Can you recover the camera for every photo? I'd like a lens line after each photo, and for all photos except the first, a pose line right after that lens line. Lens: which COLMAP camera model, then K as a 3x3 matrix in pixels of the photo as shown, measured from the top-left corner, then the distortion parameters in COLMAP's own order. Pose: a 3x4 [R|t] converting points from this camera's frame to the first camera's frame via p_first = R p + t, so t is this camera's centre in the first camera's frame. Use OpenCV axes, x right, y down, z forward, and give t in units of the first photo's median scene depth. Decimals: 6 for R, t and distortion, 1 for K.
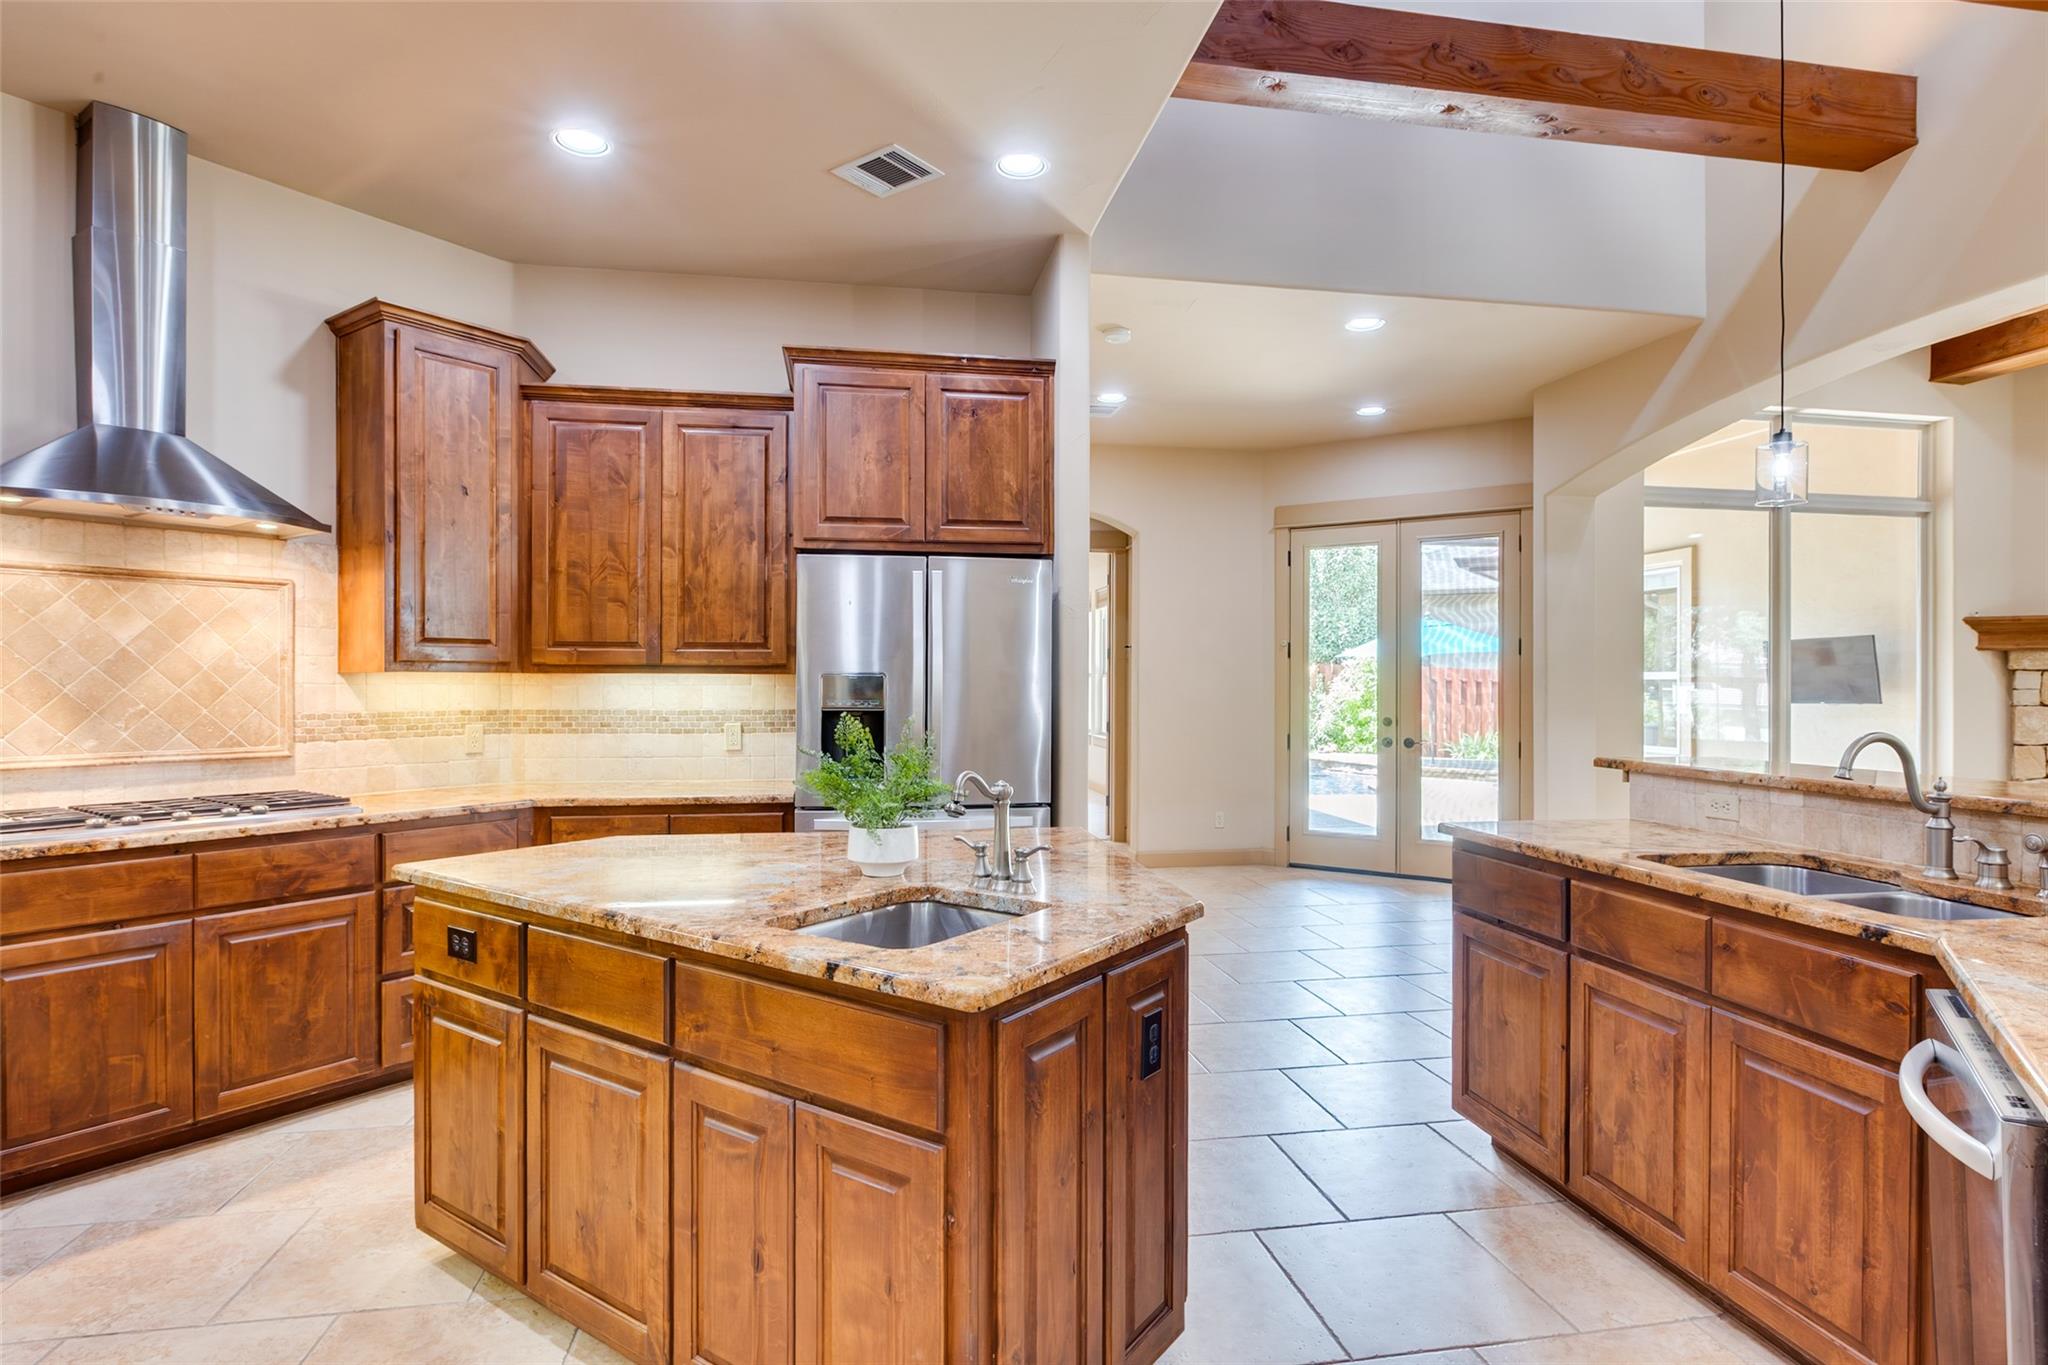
lens RADIAL K [[1048.6, 0, 1024.0], [0, 1048.6, 682.5], [0, 0, 1]] dist [-0.002742, -0.000495]
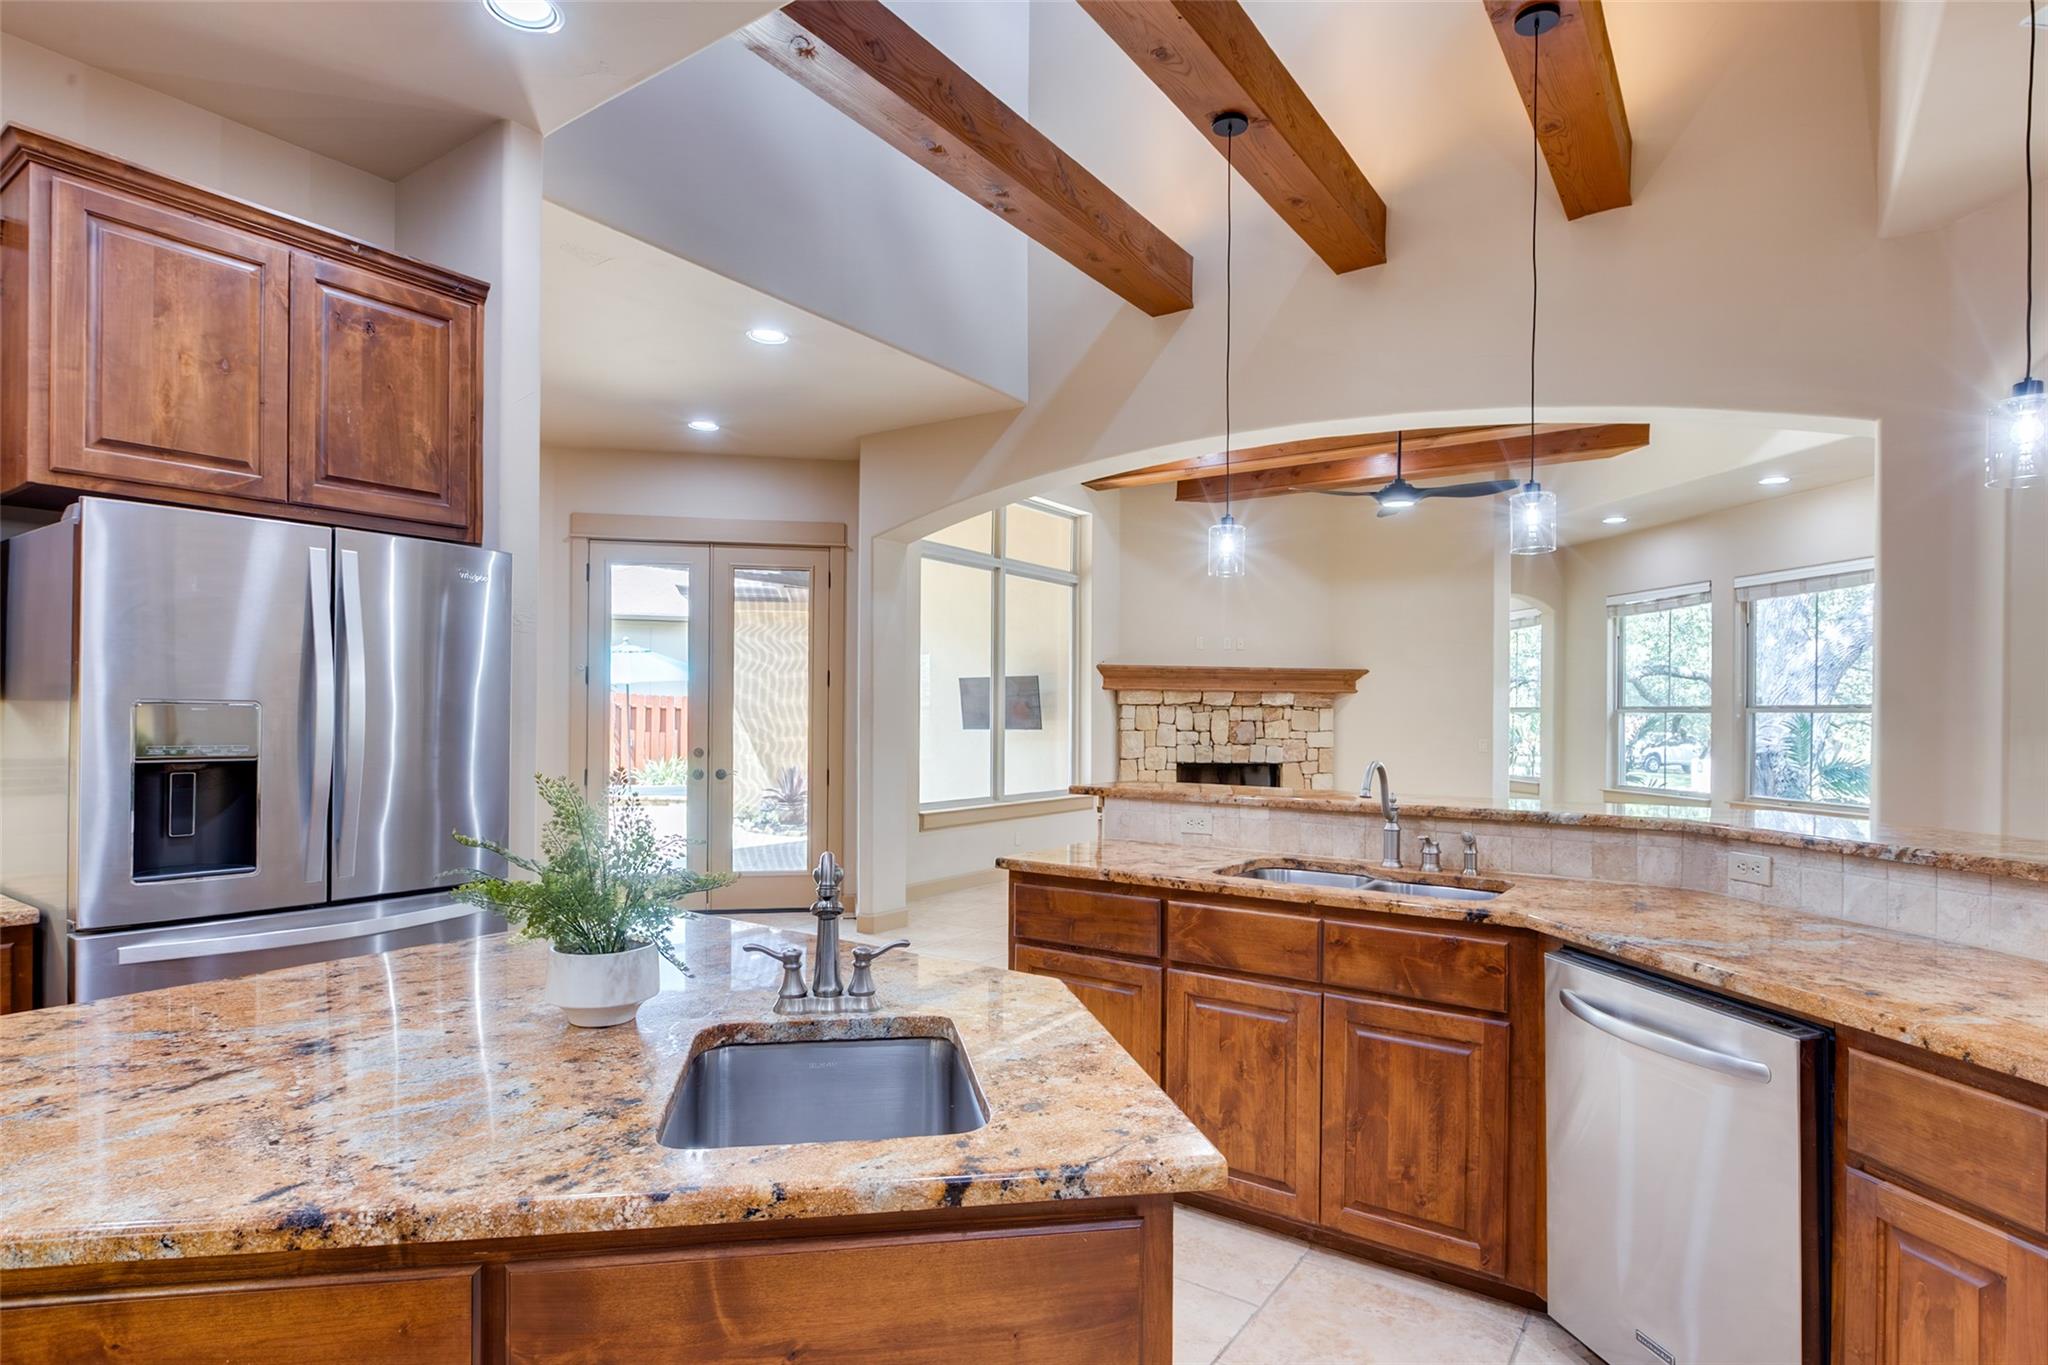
lens RADIAL K [[1058.5, 0, 1018.5], [0, 1058.5, 711.7], [0, 0, 1]] dist [0.000705, 0.000613]
pose [[0.715464, 0.004229, 0.698636, -0.257547], [-0.007557, 0.999970, 0.001685, -0.007597], [-0.698608, -0.006485, 0.715475, 0.218593]]
